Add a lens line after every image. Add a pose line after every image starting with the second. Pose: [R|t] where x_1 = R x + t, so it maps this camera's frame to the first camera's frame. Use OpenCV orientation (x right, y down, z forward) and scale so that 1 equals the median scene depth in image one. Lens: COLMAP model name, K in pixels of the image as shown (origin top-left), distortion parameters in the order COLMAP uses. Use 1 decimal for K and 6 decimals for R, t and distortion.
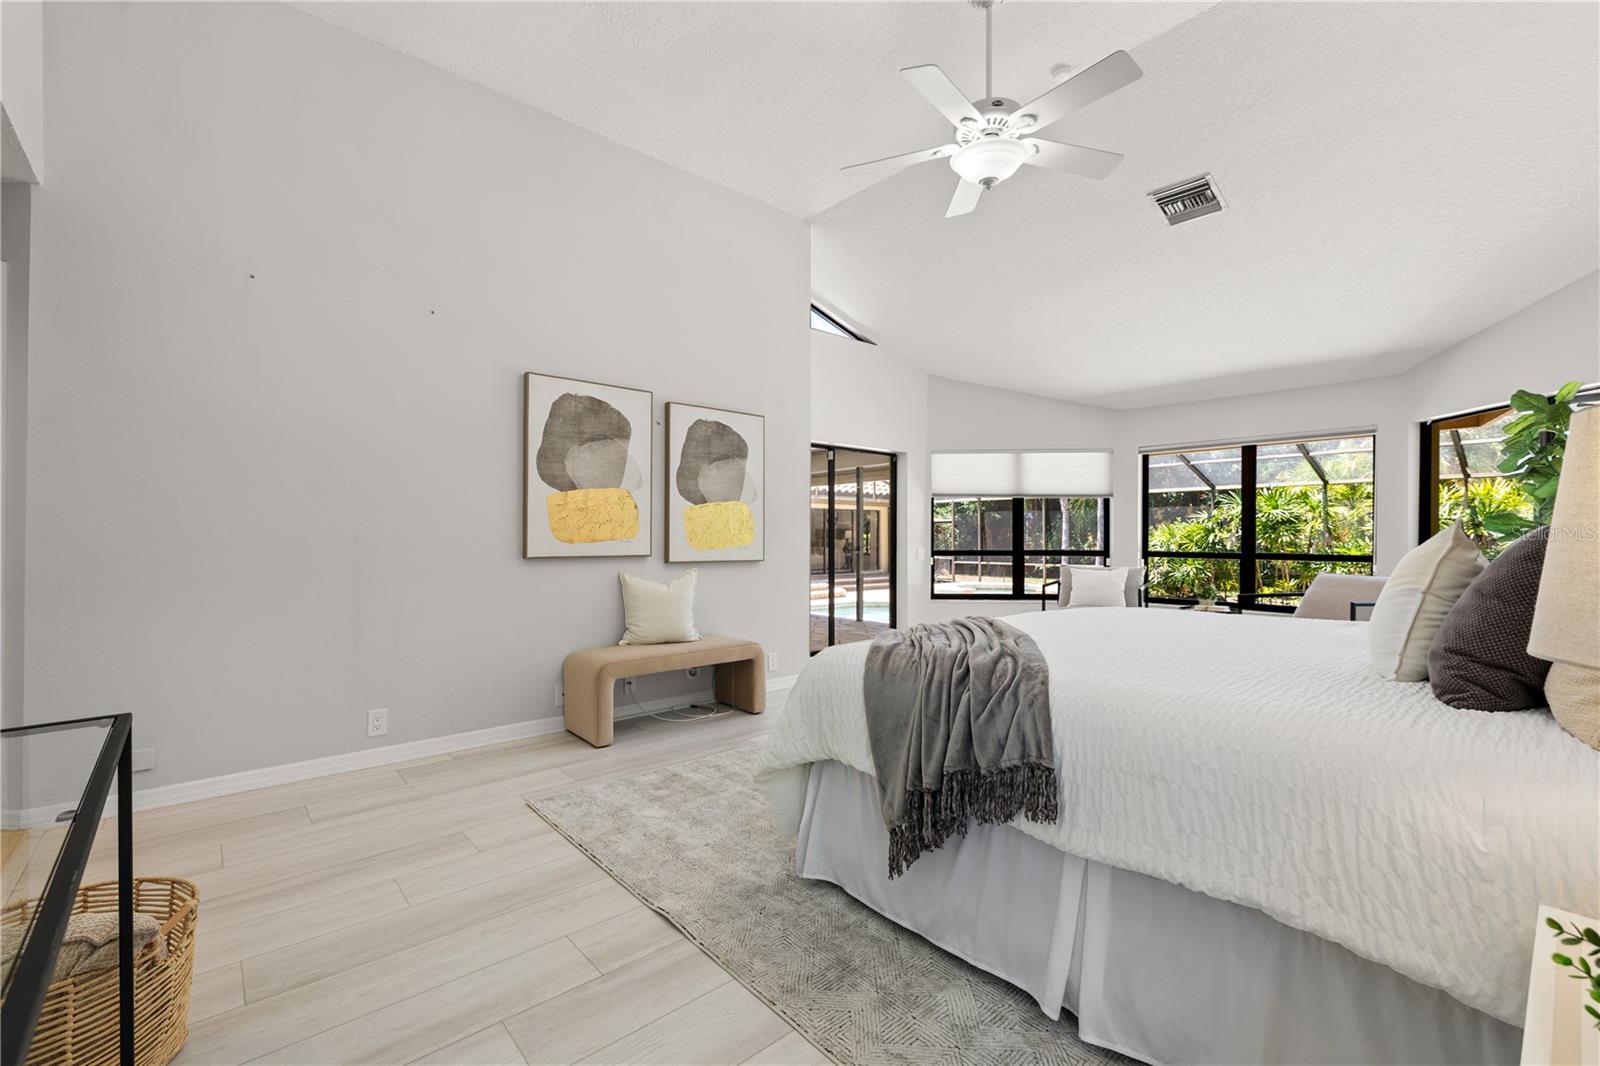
lens RADIAL K [[683.5, 0, 800.0], [0, 683.5, 533.0], [0, 0, 1]] dist [-0.001054, -0.000110]
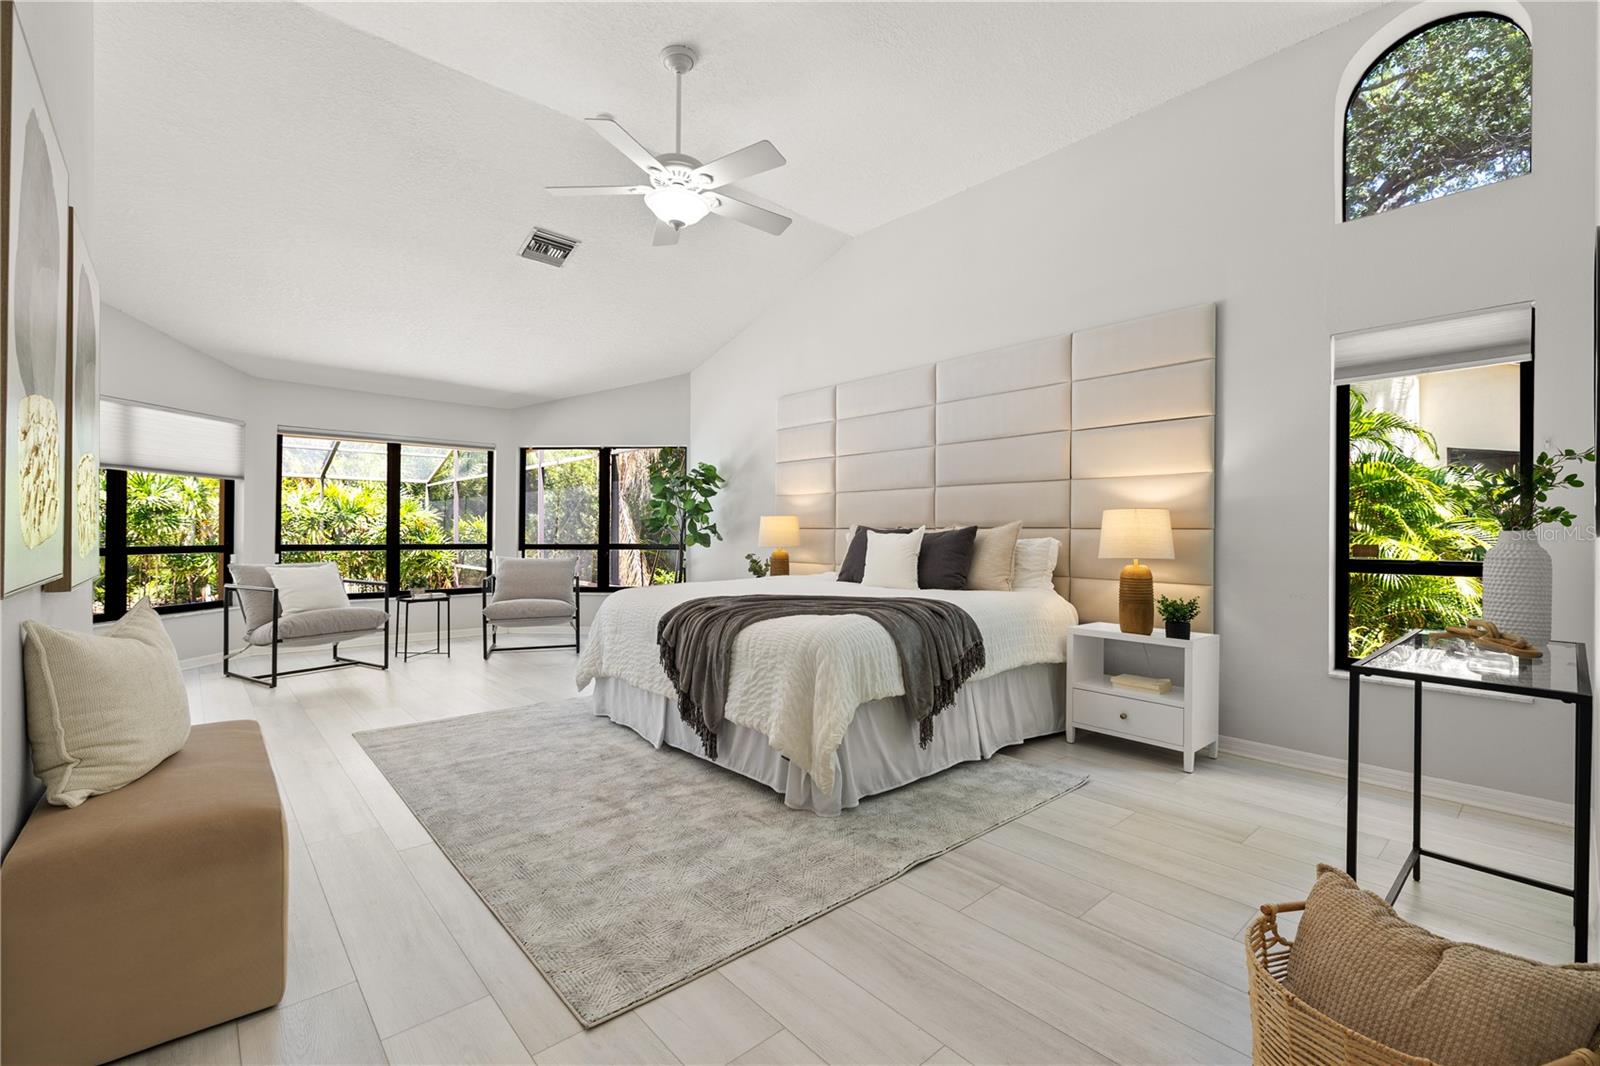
lens RADIAL K [[688.7, 0, 800.0], [0, 688.7, 533.0], [0, 0, 1]] dist [-0.001800, -0.000377]
pose [[-0.011458, -0.003075, 0.999930, -0.722796], [-0.012537, 0.999917, 0.002931, 0.000290], [-0.999856, -0.012502, -0.011496, 0.649413]]
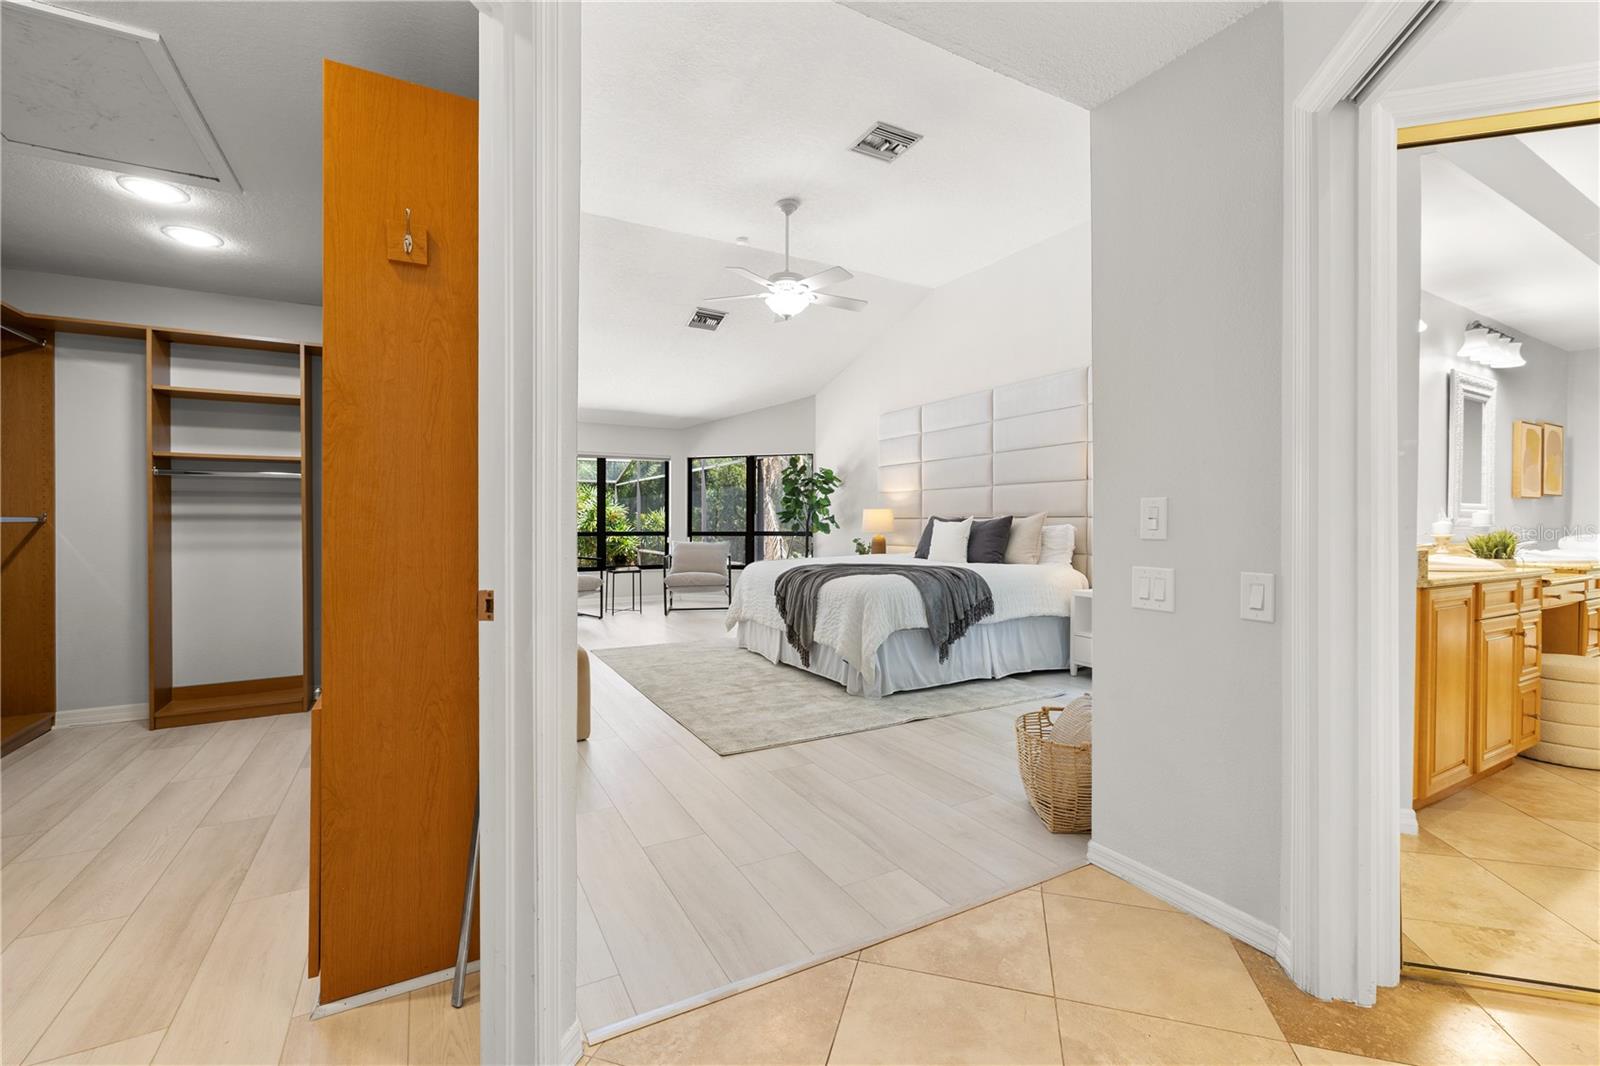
lens RADIAL K [[670.7, 0, 804.5], [0, 670.7, 526.4], [0, 0, 1]] dist [-0.000586, -0.000068]
pose [[0.200445, -0.008852, 0.979665, -1.122329], [-0.005929, 0.999930, 0.010249, -0.000982], [-0.979687, -0.007863, 0.200379, 0.496670]]
